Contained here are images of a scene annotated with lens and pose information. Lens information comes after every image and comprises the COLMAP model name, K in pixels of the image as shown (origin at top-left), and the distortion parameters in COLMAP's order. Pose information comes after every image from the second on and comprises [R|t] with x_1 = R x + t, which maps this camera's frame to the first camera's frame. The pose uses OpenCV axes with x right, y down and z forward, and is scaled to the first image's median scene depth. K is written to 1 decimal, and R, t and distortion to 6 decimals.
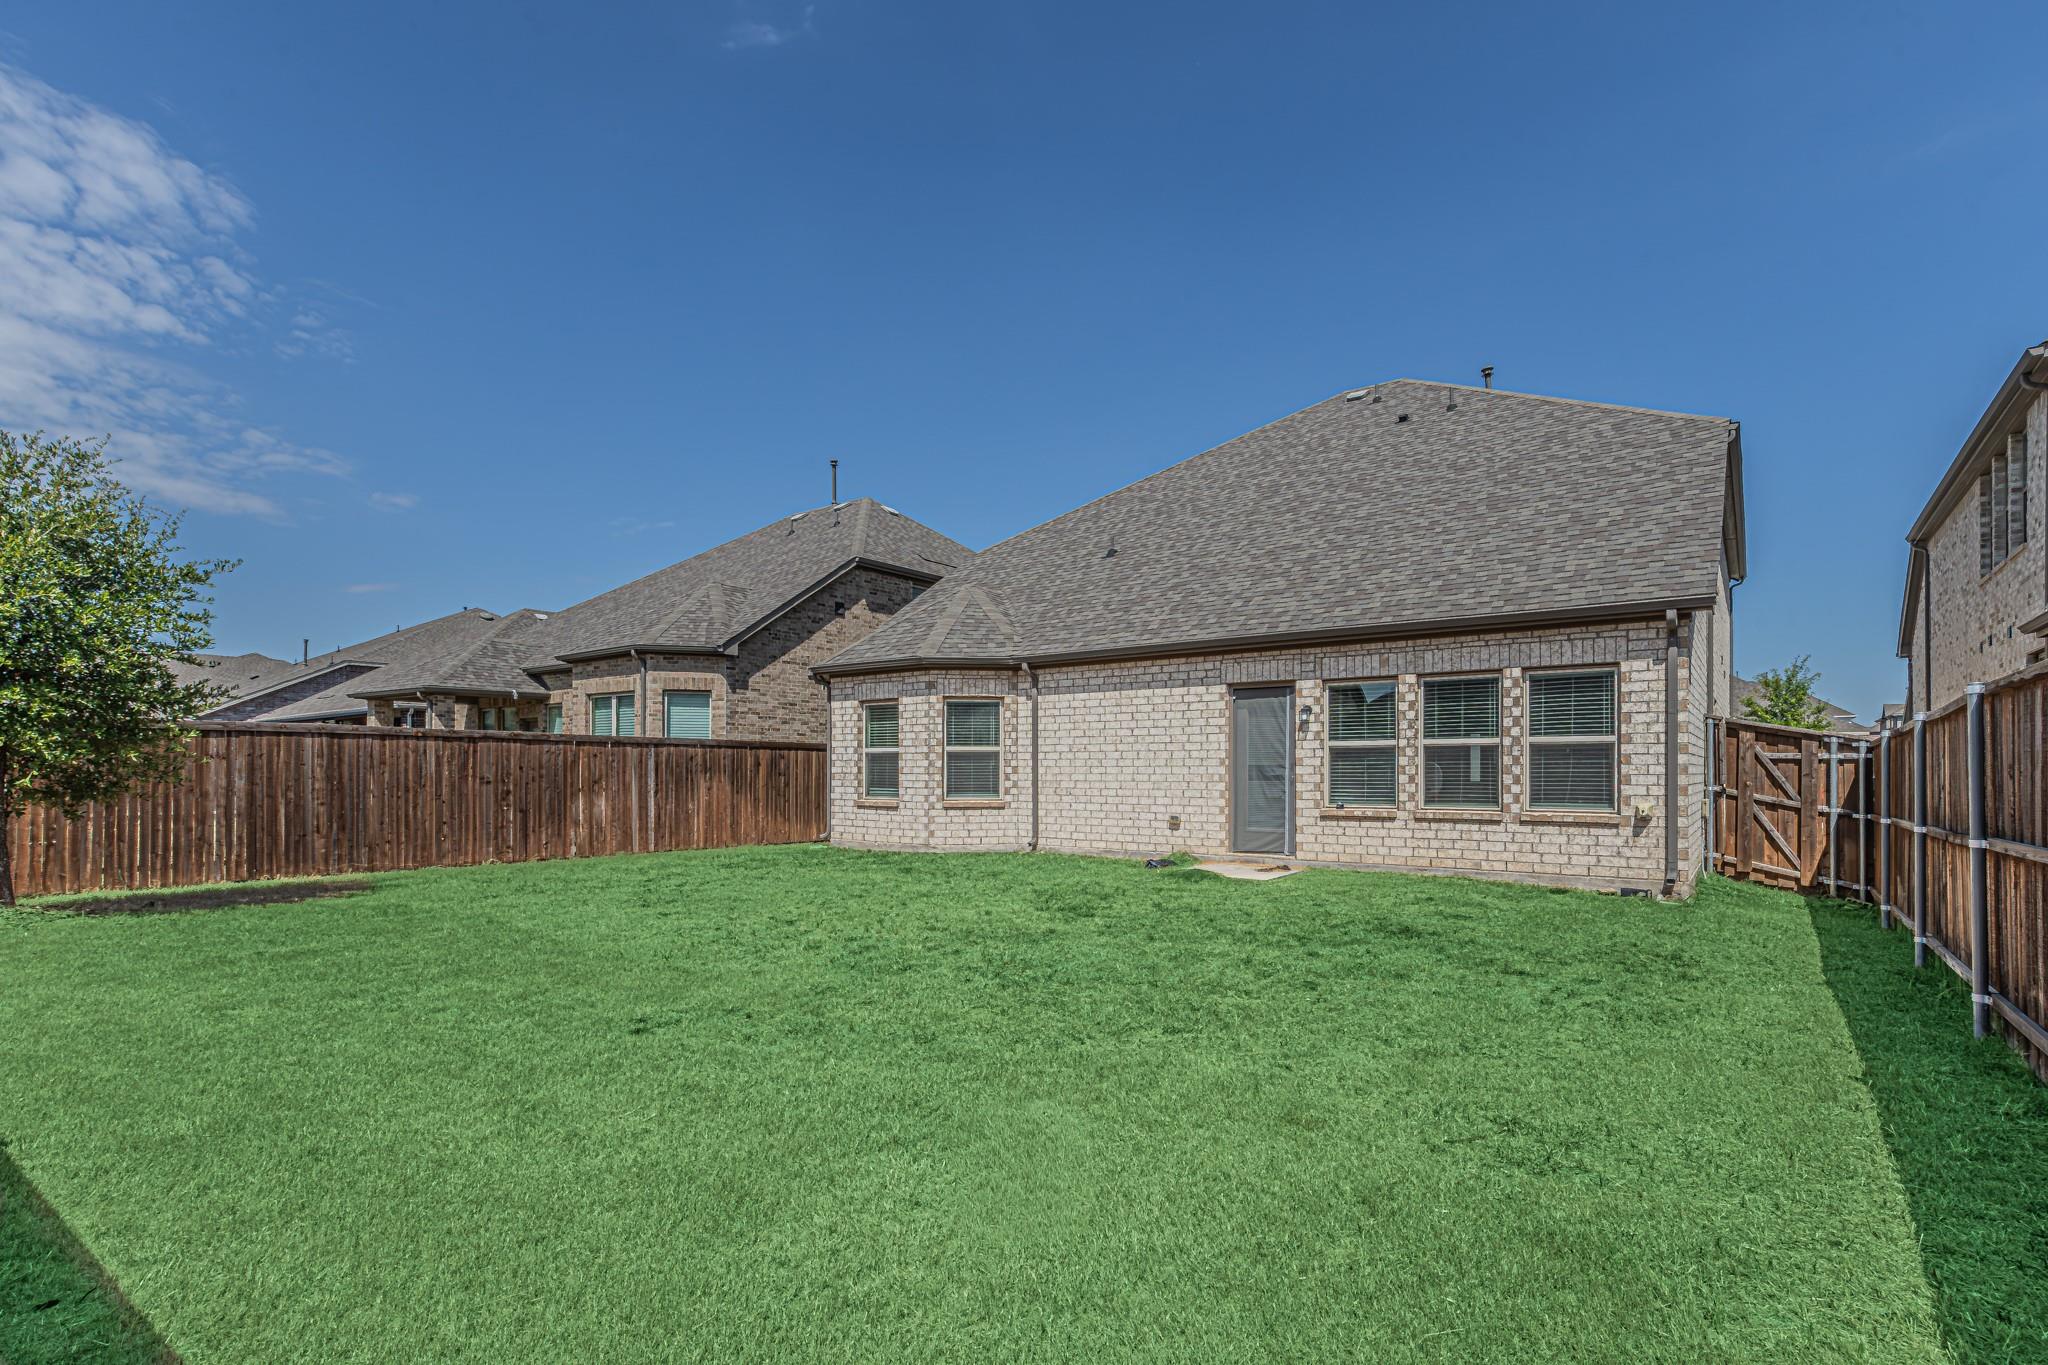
lens RADIAL K [[911.5, 0, 1124.5], [0, 911.5, 694.9], [0, 0, 1]] dist [-0.001489, 0.000091]
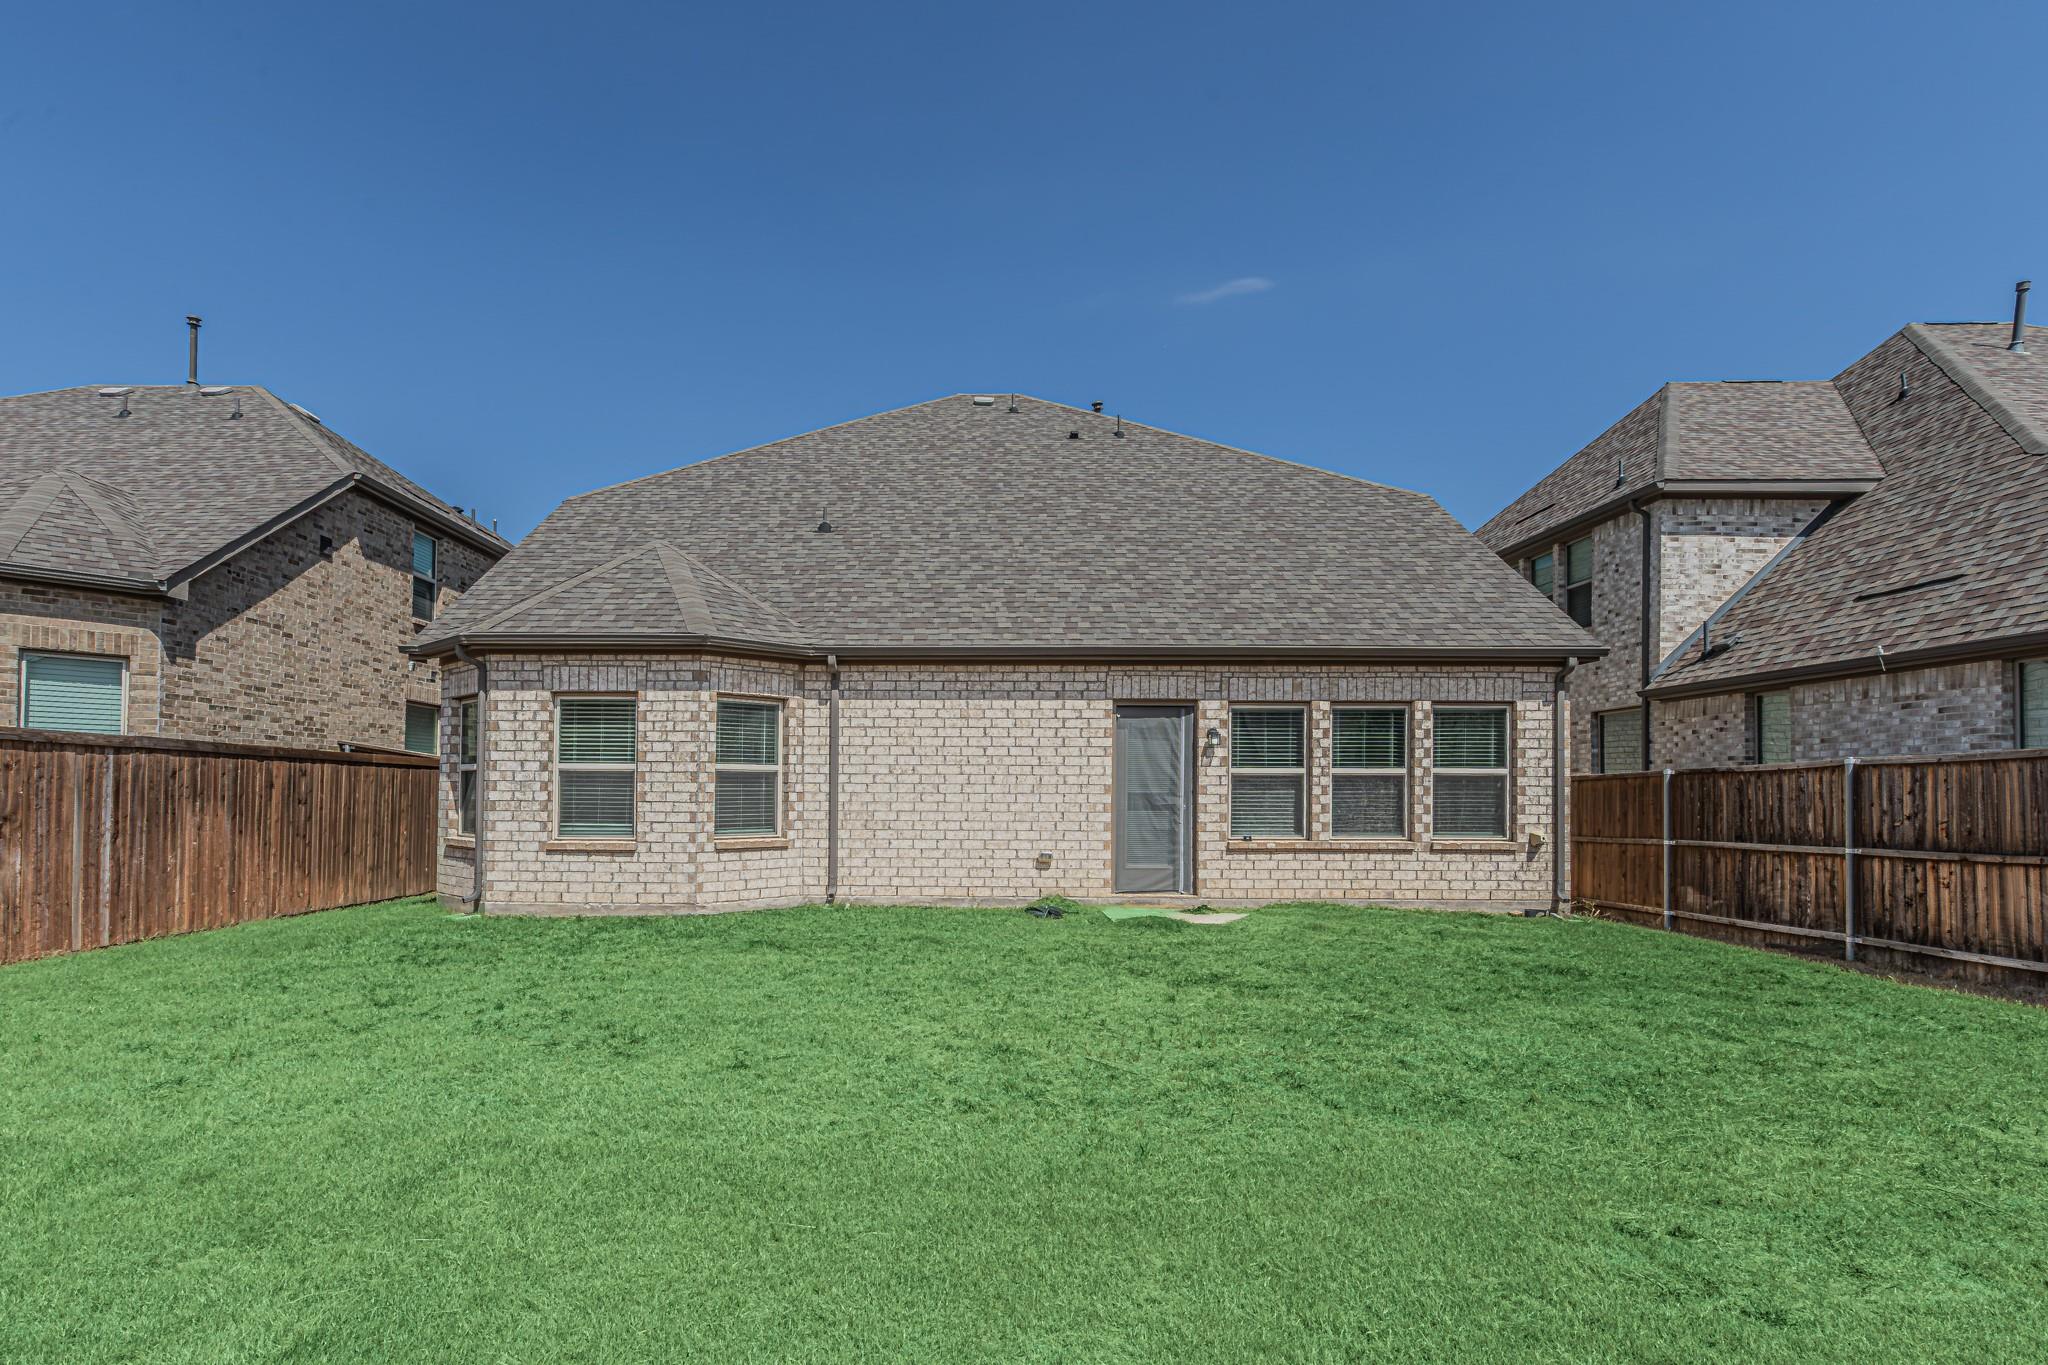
lens RADIAL K [[947.7, 0, 1094.6], [0, 947.7, 714.2], [0, 0, 1]] dist [0.002960, 0.001218]
pose [[0.846301, 0.049728, 0.530378, -0.355291], [-0.048719, 0.998686, -0.015896, 0.016067], [-0.530472, -0.012387, 0.847612, 0.226371]]
